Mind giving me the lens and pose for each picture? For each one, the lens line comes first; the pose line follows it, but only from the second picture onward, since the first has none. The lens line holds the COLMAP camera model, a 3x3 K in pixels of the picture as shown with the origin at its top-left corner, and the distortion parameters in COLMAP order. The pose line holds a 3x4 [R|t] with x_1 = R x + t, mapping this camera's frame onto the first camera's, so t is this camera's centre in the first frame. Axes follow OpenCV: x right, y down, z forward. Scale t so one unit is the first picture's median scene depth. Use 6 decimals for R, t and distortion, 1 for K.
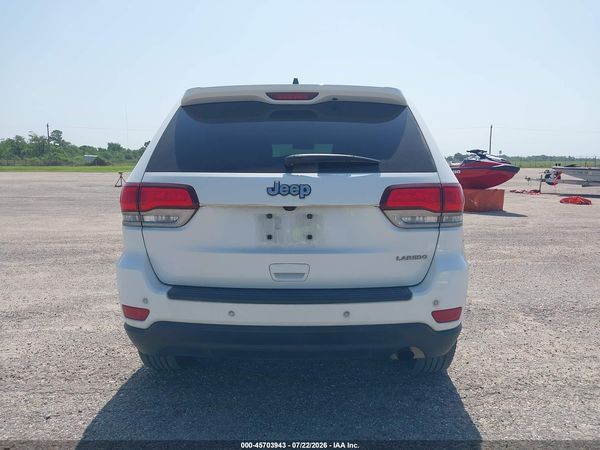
lens RADIAL K [[475.2, 0, 304.2], [0, 475.2, 225.3], [0, 0, 1]] dist [0.028331, -0.009518]
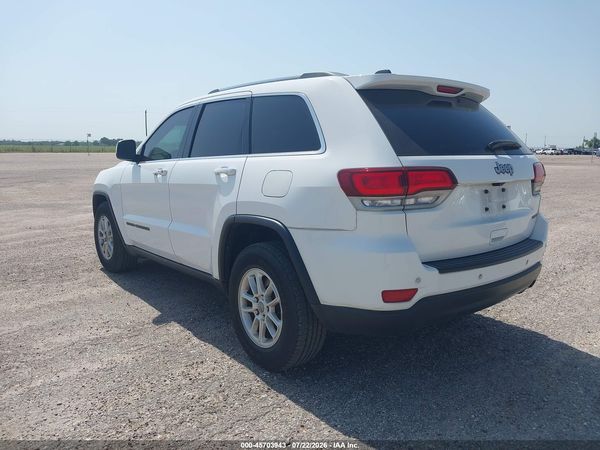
lens RADIAL K [[475.2, 0, 302.2], [0, 475.2, 222.4], [0, 0, 1]] dist [0.028331, -0.009518]
pose [[0.762578, -0.097734, 0.639471, -1.183109], [0.081797, 0.995155, 0.054551, -0.044833], [-0.641704, 0.010707, 0.766877, 0.371503]]
